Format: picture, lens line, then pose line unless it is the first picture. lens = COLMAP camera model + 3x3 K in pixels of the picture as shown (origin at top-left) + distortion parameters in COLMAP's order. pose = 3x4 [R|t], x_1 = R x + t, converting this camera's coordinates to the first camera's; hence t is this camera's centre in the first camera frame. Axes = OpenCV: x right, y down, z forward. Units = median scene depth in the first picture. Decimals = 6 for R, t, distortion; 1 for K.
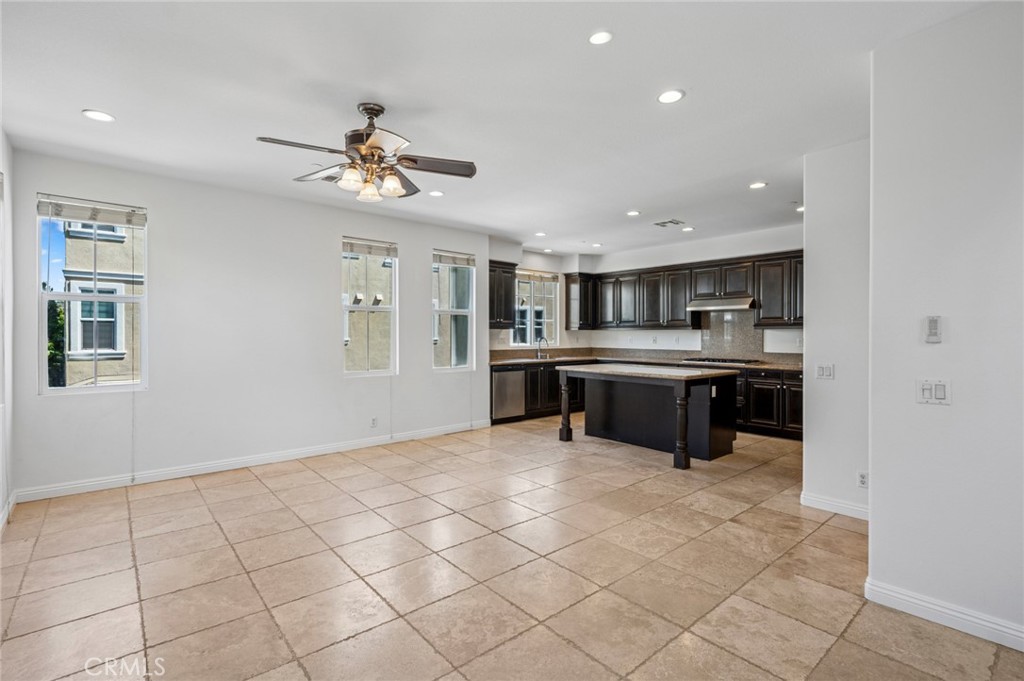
lens RADIAL K [[472.9, 0, 513.6], [0, 472.9, 339.5], [0, 0, 1]] dist [0.002576, 0.000242]
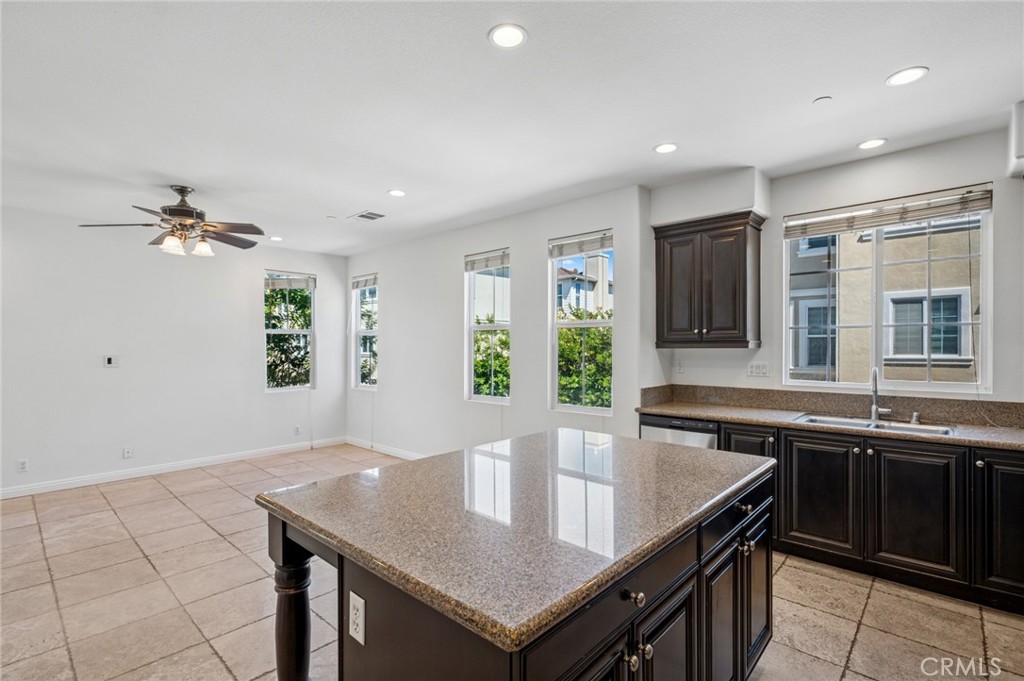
lens RADIAL K [[473.1, 0, 510.6], [0, 473.1, 349.6], [0, 0, 1]] dist [0.000170, -0.000186]
pose [[0.119593, 0.003297, -0.992818, 0.770818], [-0.006408, 0.999976, 0.002549, -0.033603], [0.992802, 0.006058, 0.119611, 1.198820]]
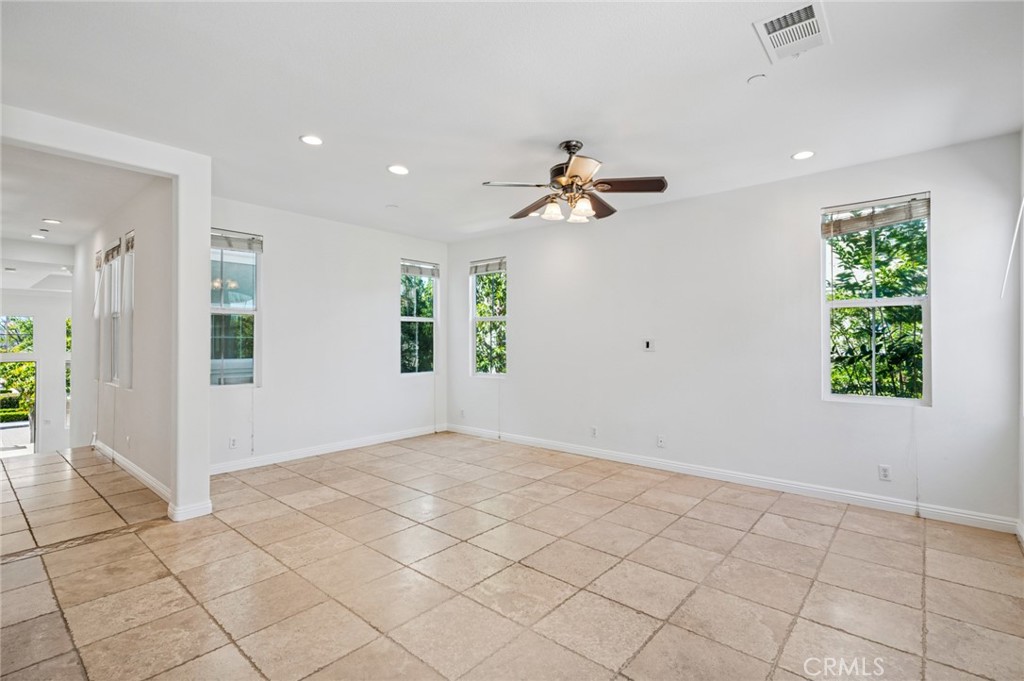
lens RADIAL K [[473.6, 0, 519.8], [0, 473.6, 336.6], [0, 0, 1]] dist [0.000126, 0.000012]
pose [[-0.987260, -0.003485, -0.159074, 0.003313], [-0.003512, 0.999994, -0.000110, -0.015239], [0.159074, 0.000450, -0.987267, 1.446040]]
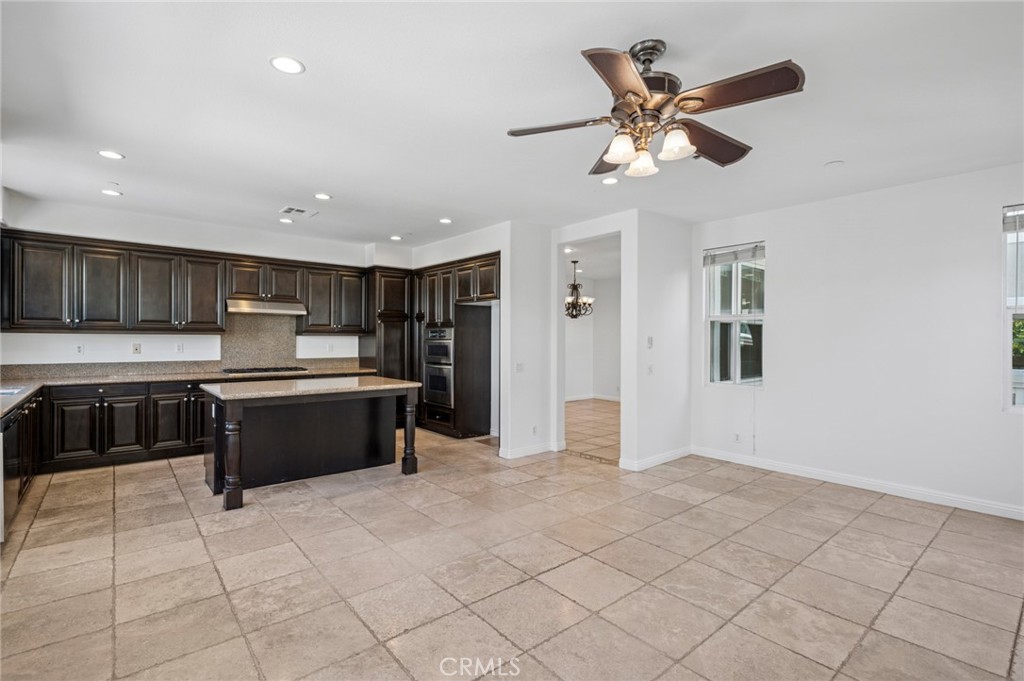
lens RADIAL K [[472.9, 0, 513.6], [0, 472.9, 339.5], [0, 0, 1]] dist [0.002576, 0.000242]
pose [[0.005147, -0.003652, 0.999980, -0.722906], [0.003210, 0.999988, 0.003636, -0.023708], [-0.999982, 0.003191, 0.005159, 0.825910]]
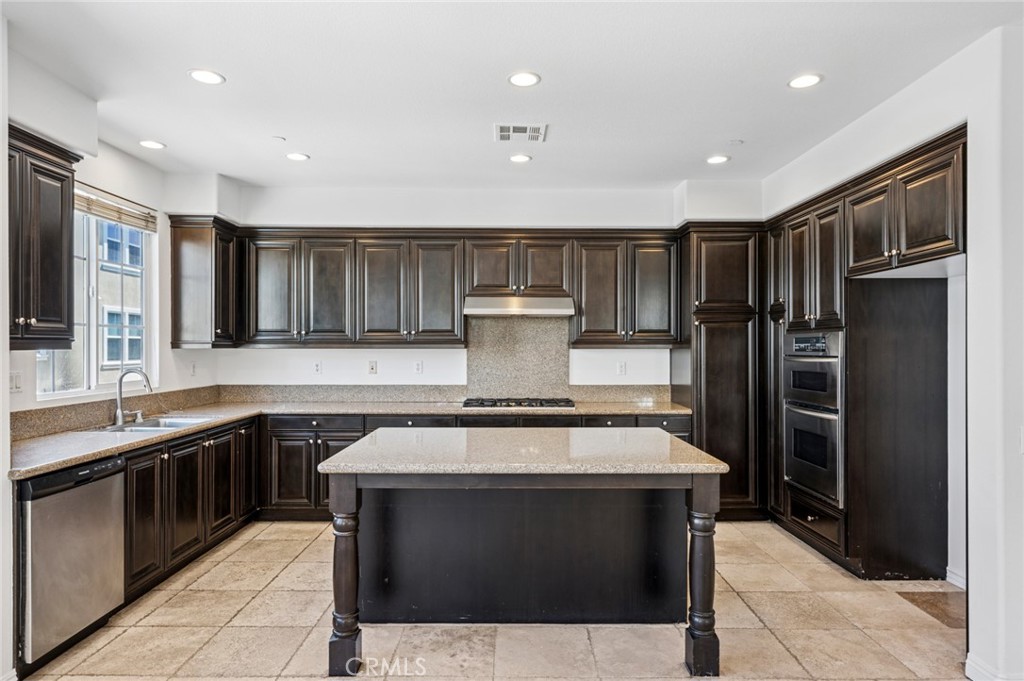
lens RADIAL K [[601.3, 0, 516.9], [0, 601.3, 345.8], [0, 0, 1]] dist [0.003213, 0.000760]
pose [[0.643921, -0.000663, 0.765092, -0.205294], [0.007235, 0.999960, -0.005222, -0.033358], [-0.765058, 0.008897, 0.643900, 0.824900]]
